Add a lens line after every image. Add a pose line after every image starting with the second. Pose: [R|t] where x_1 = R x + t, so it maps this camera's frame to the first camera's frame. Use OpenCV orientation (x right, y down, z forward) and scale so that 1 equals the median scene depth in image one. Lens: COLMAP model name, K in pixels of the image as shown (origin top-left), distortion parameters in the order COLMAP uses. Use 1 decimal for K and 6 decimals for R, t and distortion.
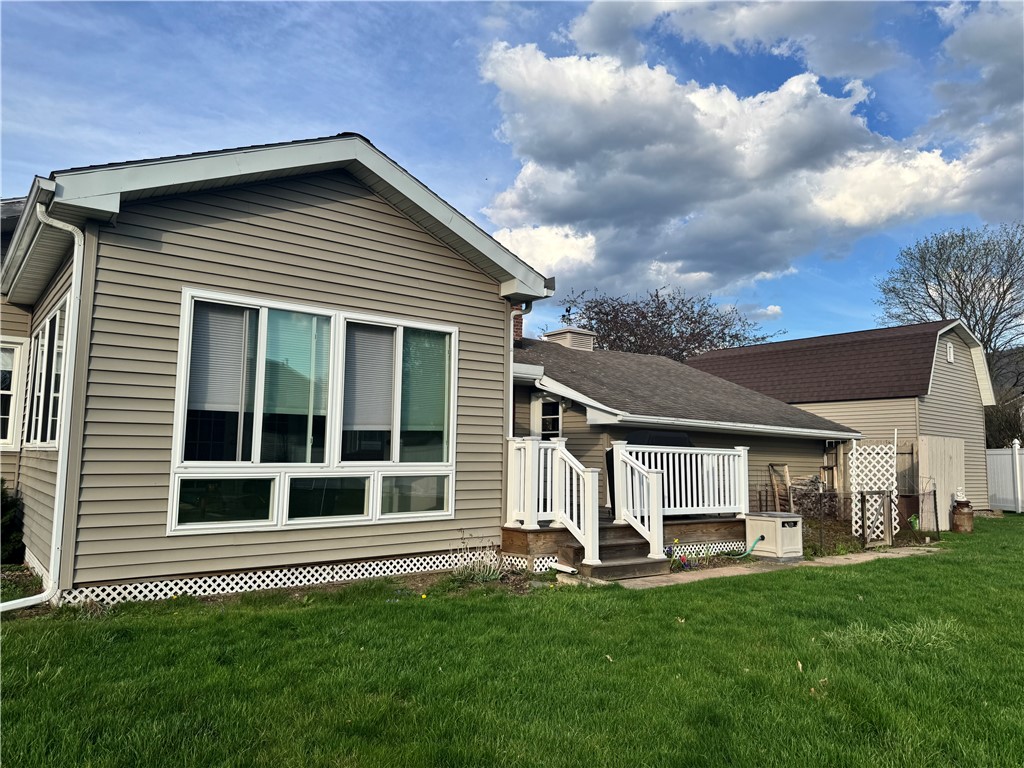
lens RADIAL K [[713.4, 0, 520.9], [0, 713.4, 380.4], [0, 0, 1]] dist [0.081298, -0.097193]
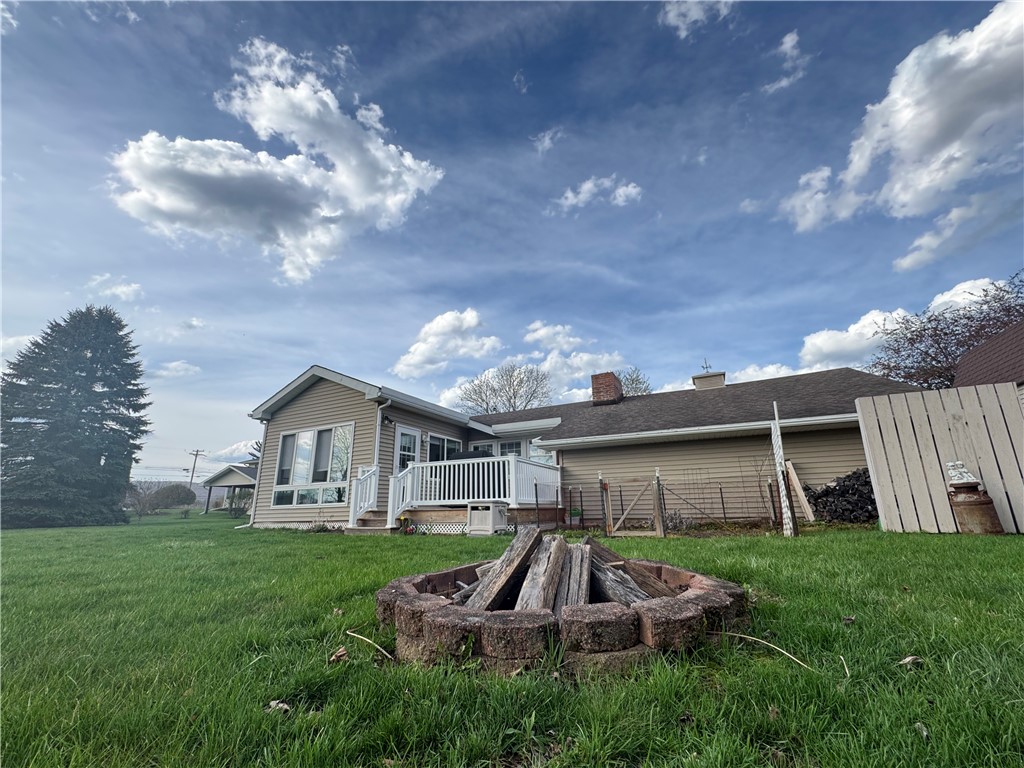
lens RADIAL K [[420.1, 0, 510.4], [0, 420.1, 384.6], [0, 0, 1]] dist [-0.004309, -0.000220]
pose [[0.433320, -0.275486, -0.858103, 1.038448], [0.131001, 0.961277, -0.242457, 0.161492], [0.891669, -0.007351, 0.452629, 0.653270]]
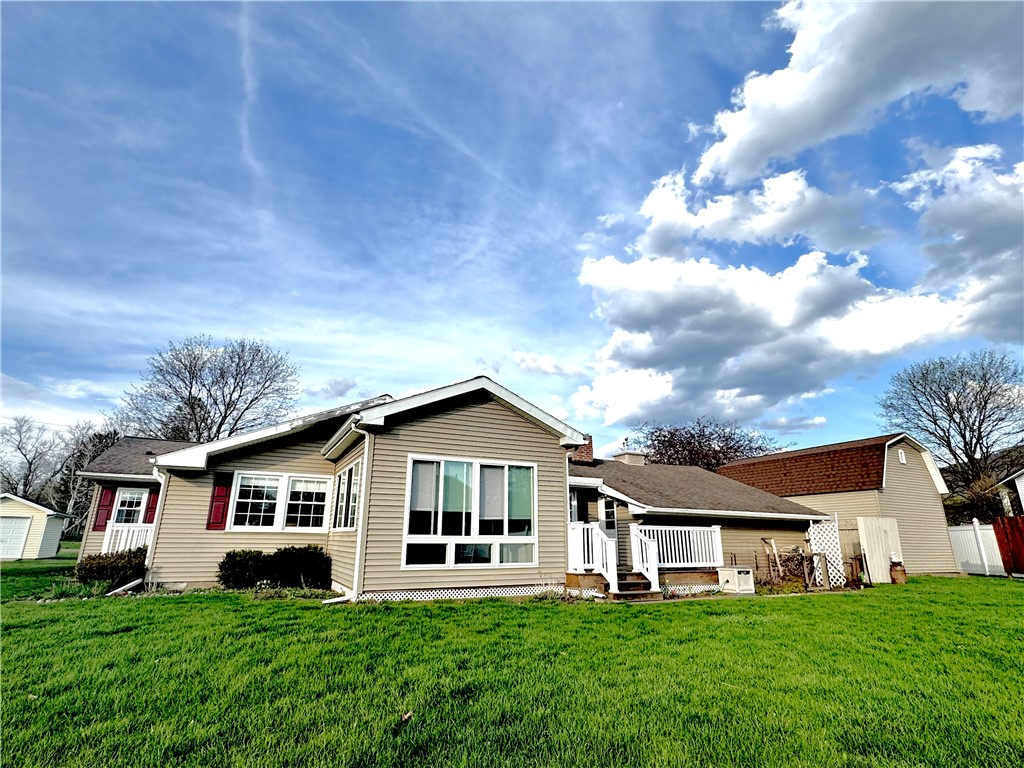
lens RADIAL K [[511.5, 0, 517.8], [0, 511.5, 386.4], [0, 0, 1]] dist [-0.003115, 0.001110]
pose [[0.978485, -0.069289, -0.194333, 0.111730], [0.031749, 0.981269, -0.190007, -0.014127], [0.203858, 0.179749, 0.962358, -0.294953]]
